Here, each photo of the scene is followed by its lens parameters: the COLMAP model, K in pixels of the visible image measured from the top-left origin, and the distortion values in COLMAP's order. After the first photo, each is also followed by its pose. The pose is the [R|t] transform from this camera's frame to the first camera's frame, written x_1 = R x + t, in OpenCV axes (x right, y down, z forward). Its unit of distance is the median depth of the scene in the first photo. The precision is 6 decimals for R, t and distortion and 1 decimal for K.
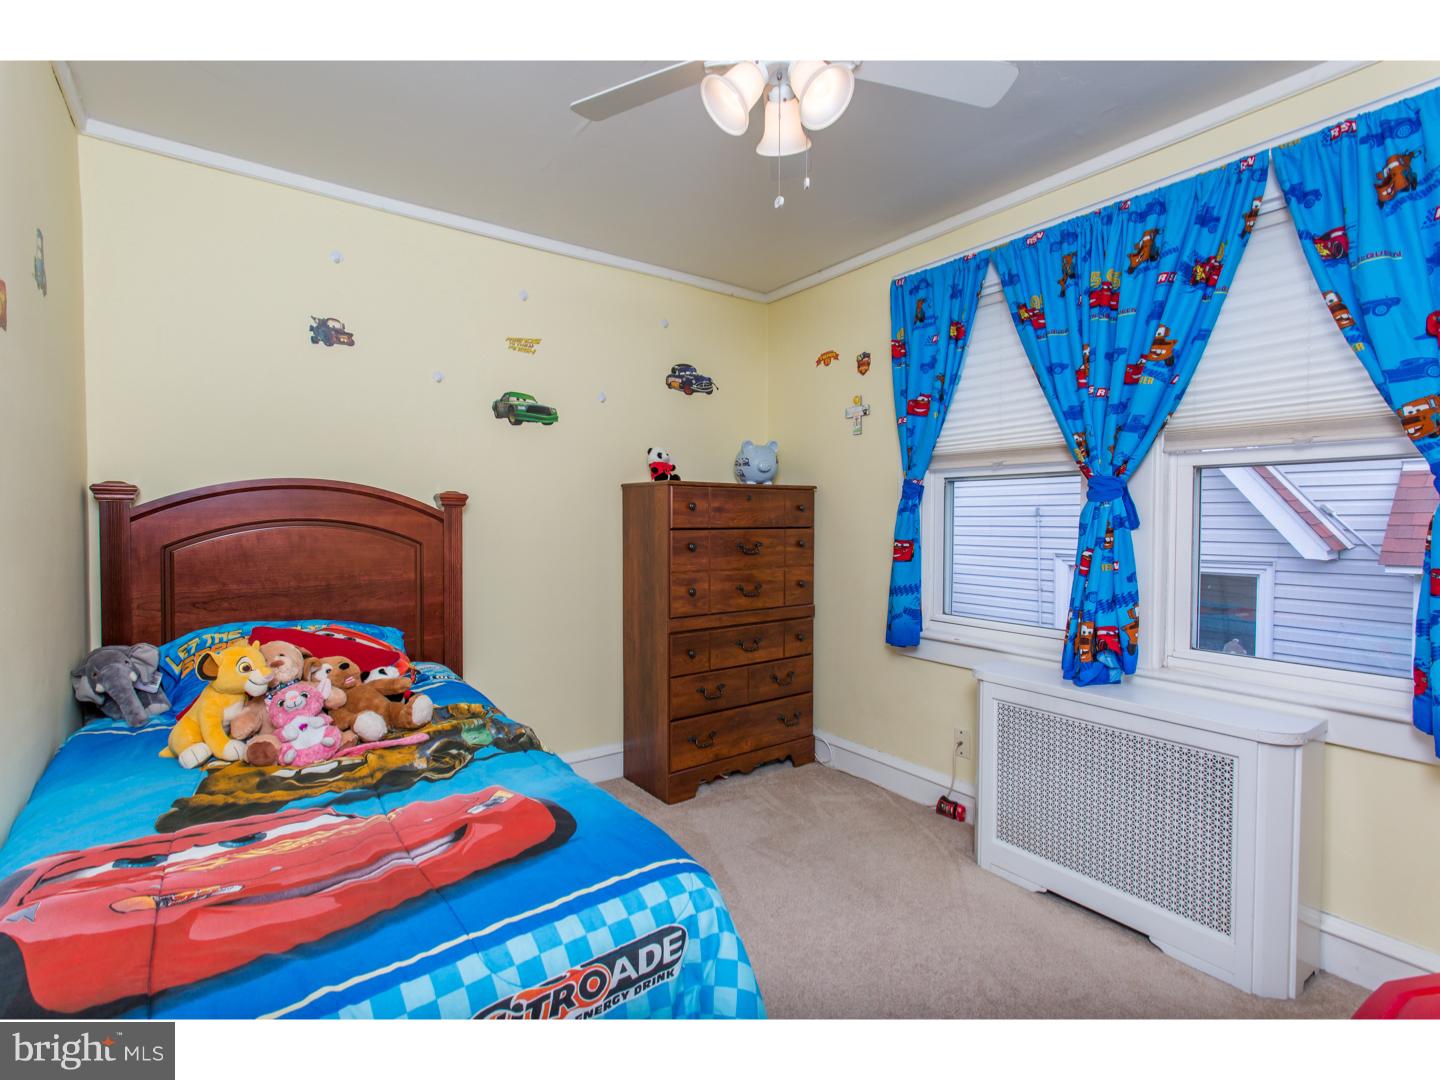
lens RADIAL K [[672.5, 0, 713.0], [0, 672.5, 534.1], [0, 0, 1]] dist [0.002122, 0.000779]
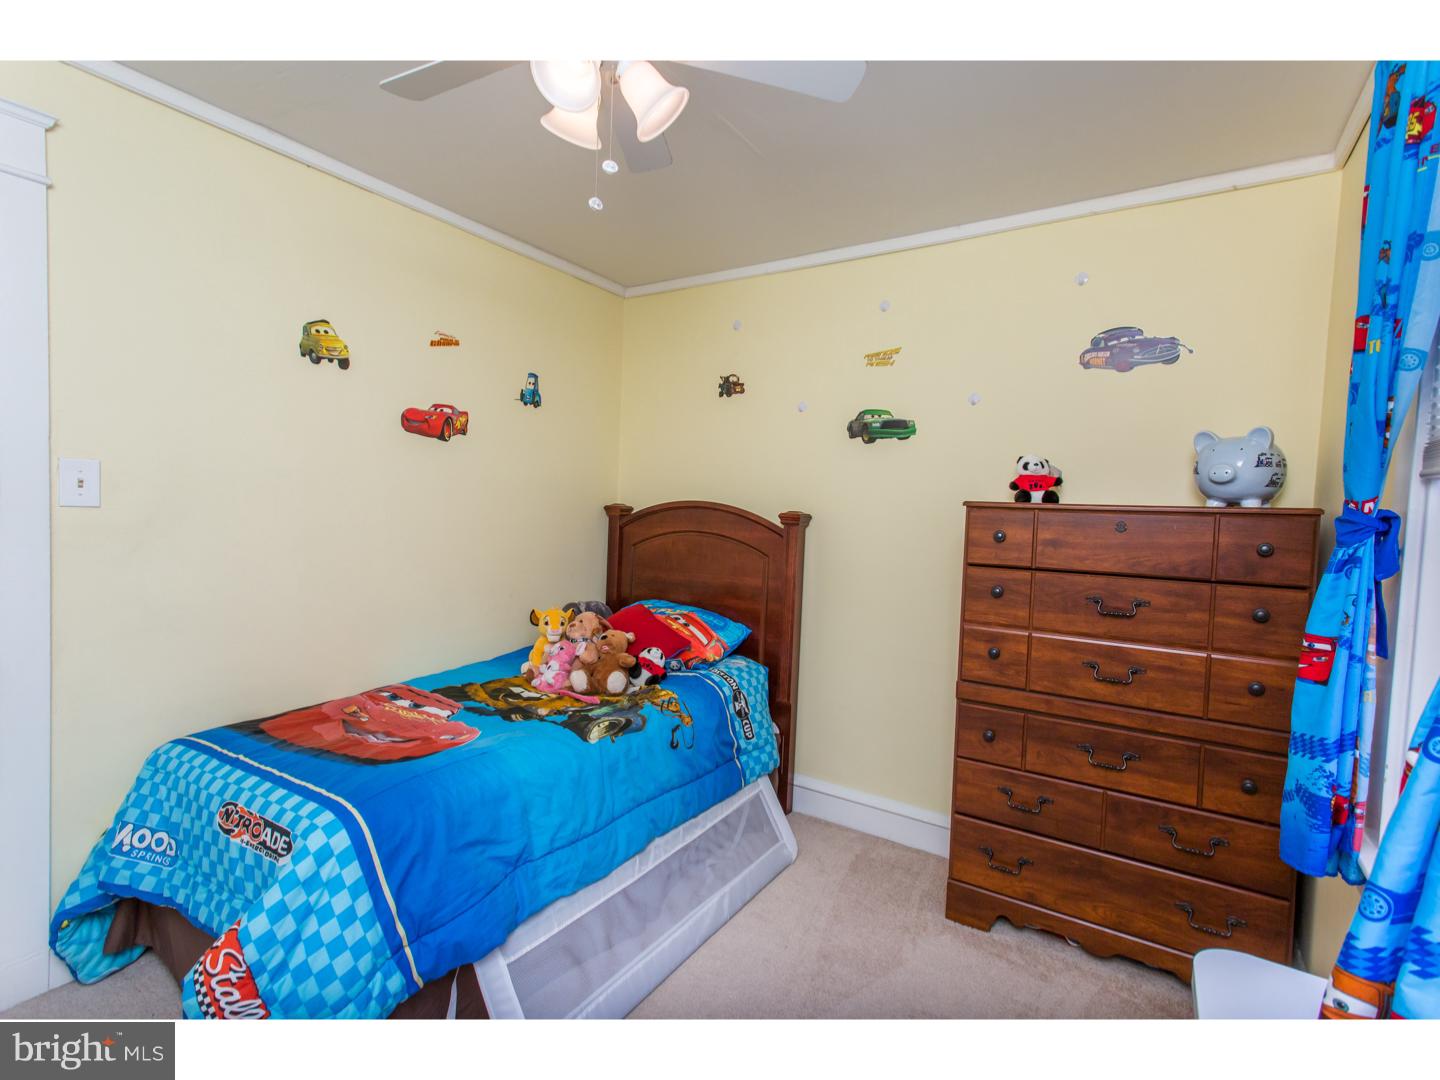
lens RADIAL K [[672.5, 0, 713.0], [0, 672.5, 534.1], [0, 0, 1]] dist [0.002122, 0.000779]
pose [[0.366401, 0.048744, -0.929179, 0.614045], [-0.057549, 0.997902, 0.029656, -0.054271], [0.928676, 0.042607, 0.368437, 0.505904]]
